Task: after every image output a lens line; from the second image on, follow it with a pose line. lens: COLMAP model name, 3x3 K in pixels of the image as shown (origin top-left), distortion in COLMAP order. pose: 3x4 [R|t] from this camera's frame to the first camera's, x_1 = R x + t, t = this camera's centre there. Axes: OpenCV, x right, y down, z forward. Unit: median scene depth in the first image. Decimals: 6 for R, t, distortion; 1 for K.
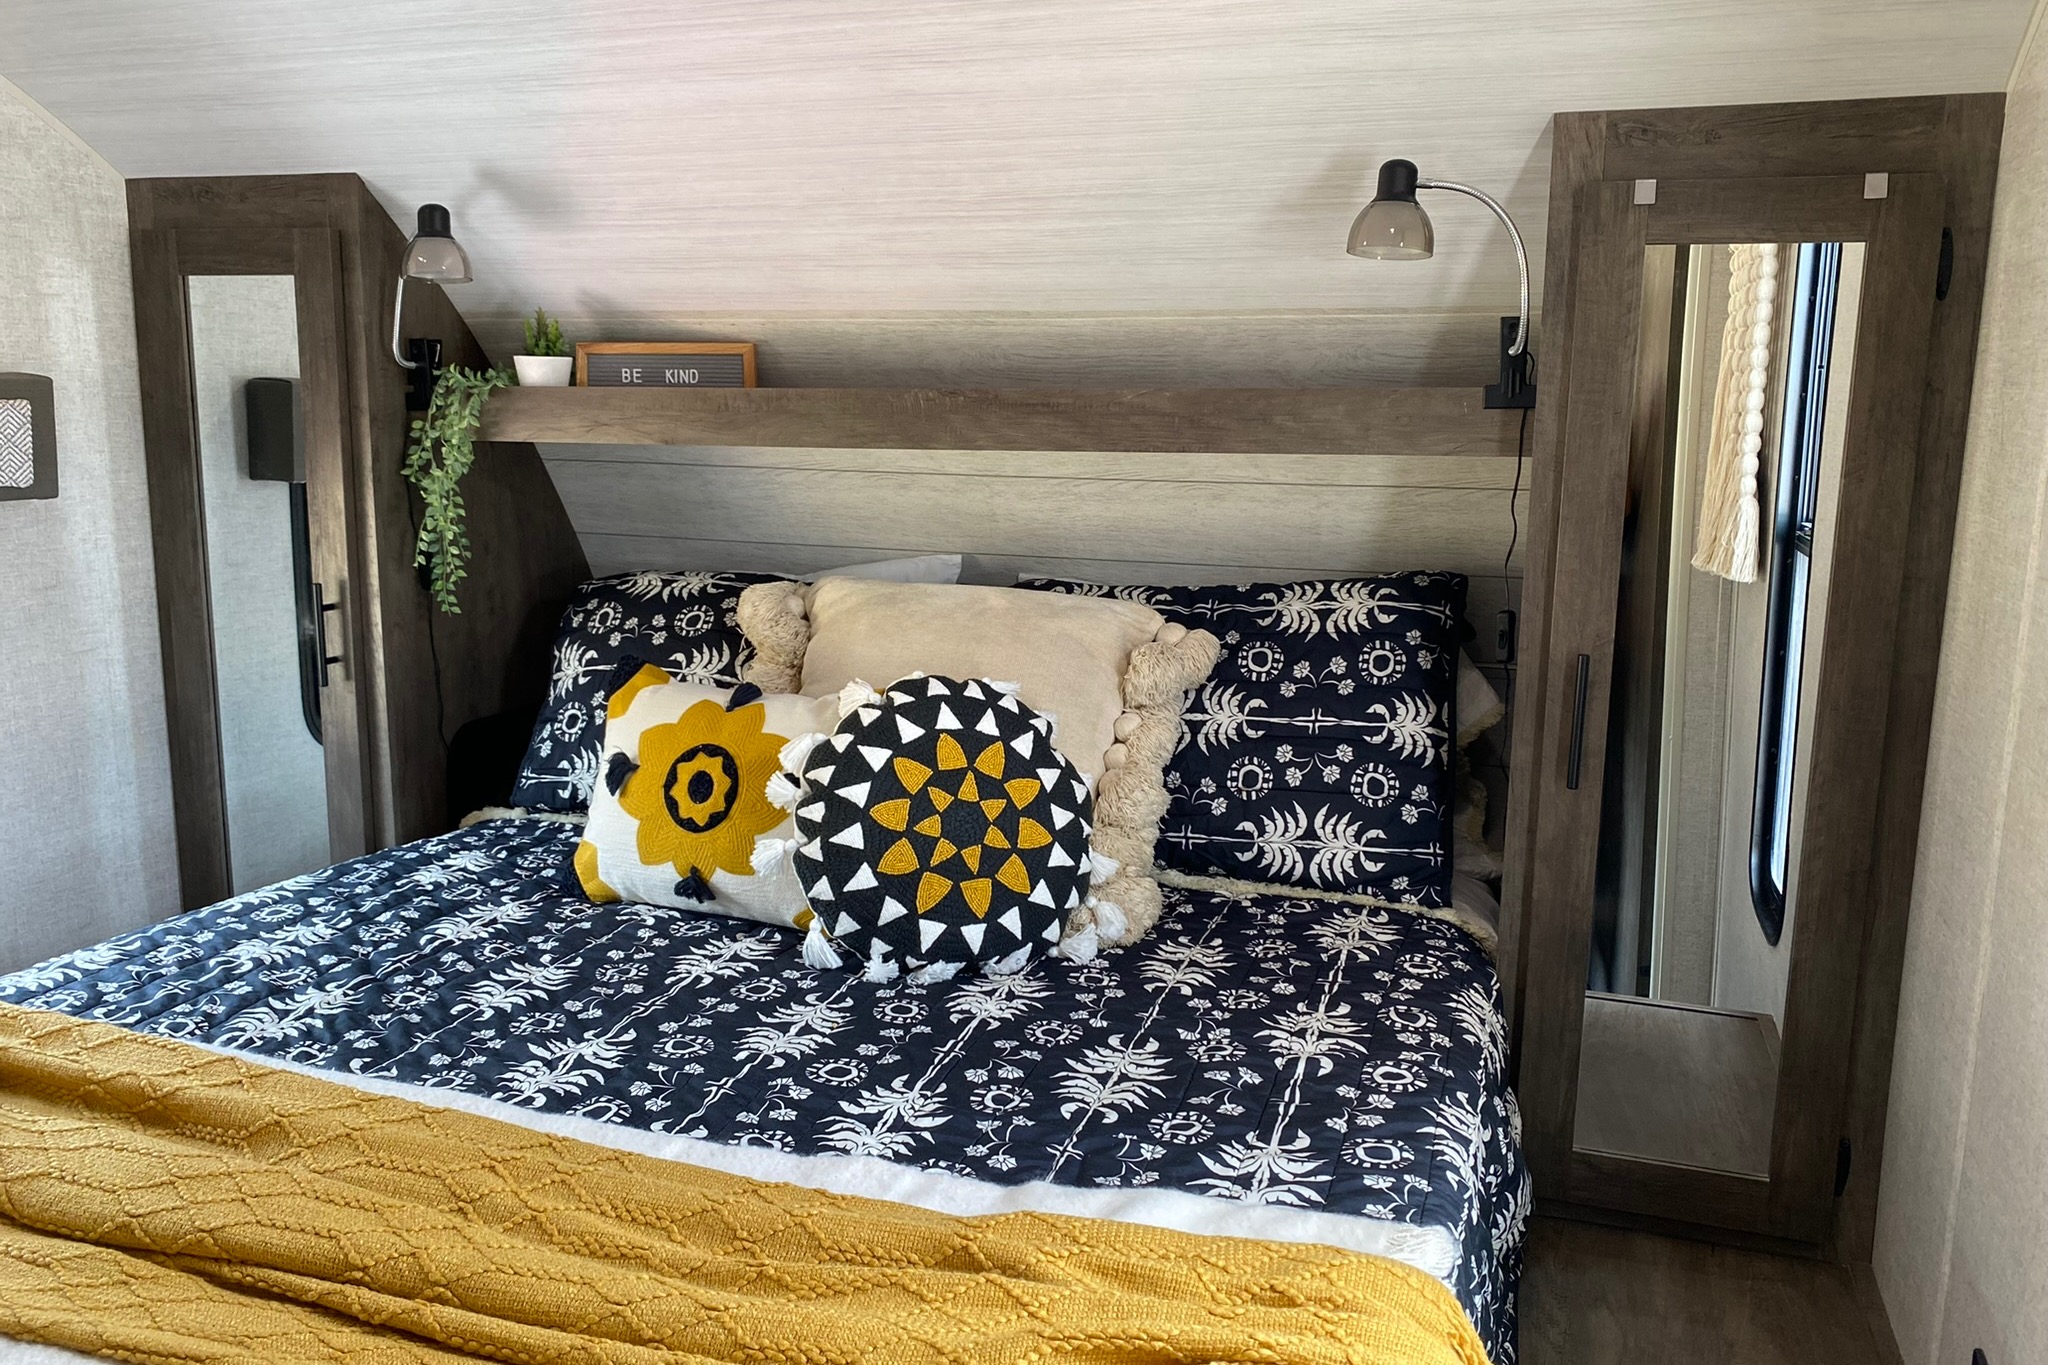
lens RADIAL K [[1554.5, 0, 1022.8], [0, 1554.5, 675.7], [0, 0, 1]] dist [0.010437, -0.021869]
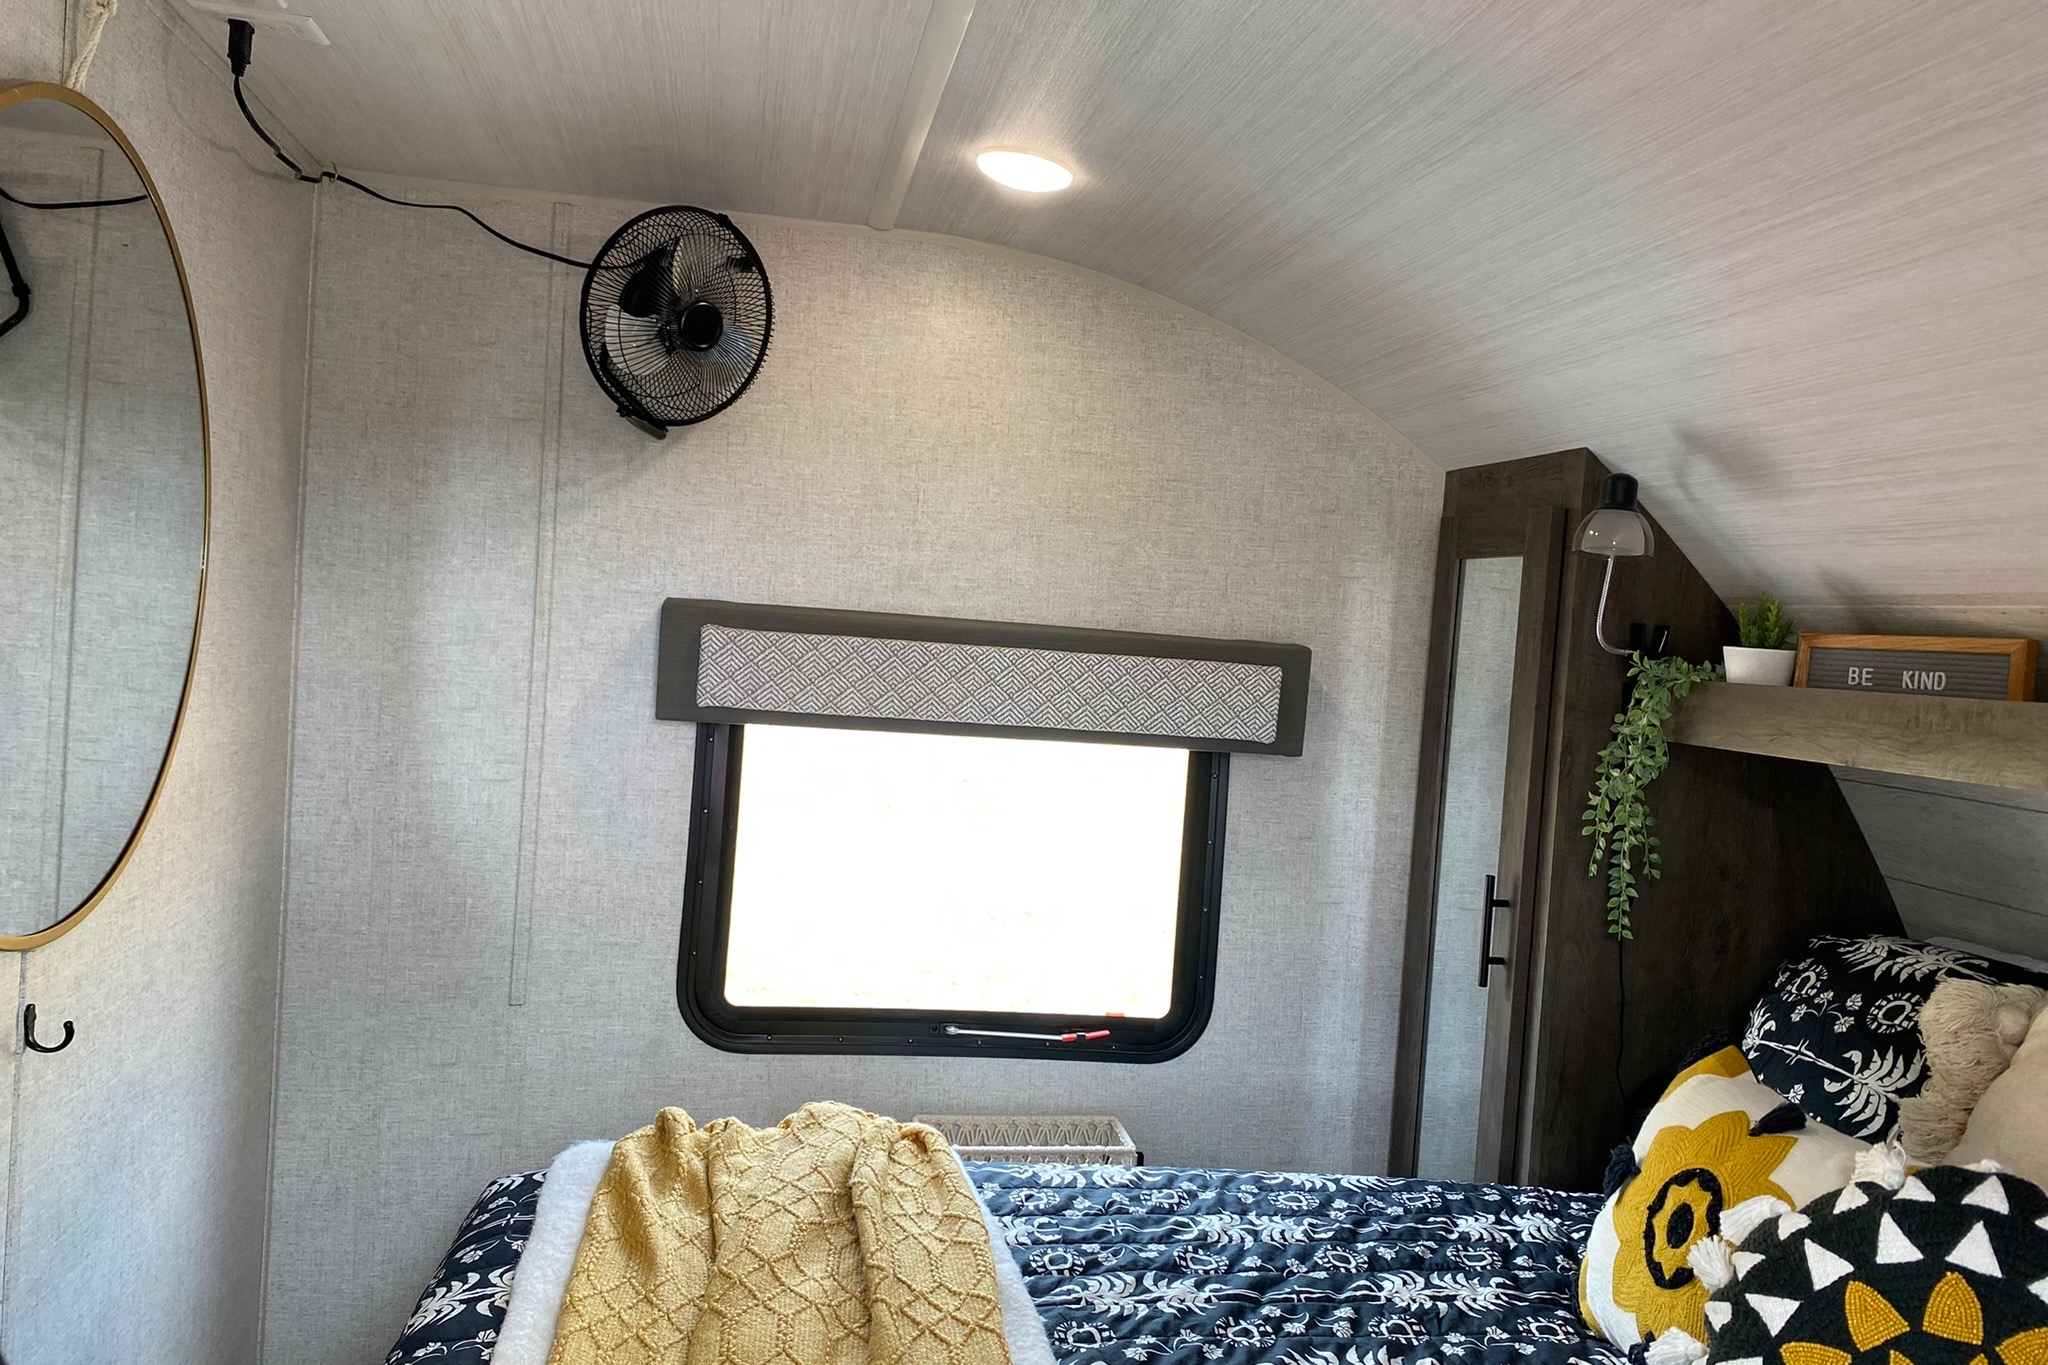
lens RADIAL K [[1554.5, 0, 1024.1], [0, 1554.5, 676.4], [0, 0, 1]] dist [0.010437, -0.021869]
pose [[0.479917, 0.049812, -0.875899, 0.235112], [-0.219219, 0.973525, -0.064750, -0.055821], [0.849484, 0.223088, 0.478131, 0.298465]]
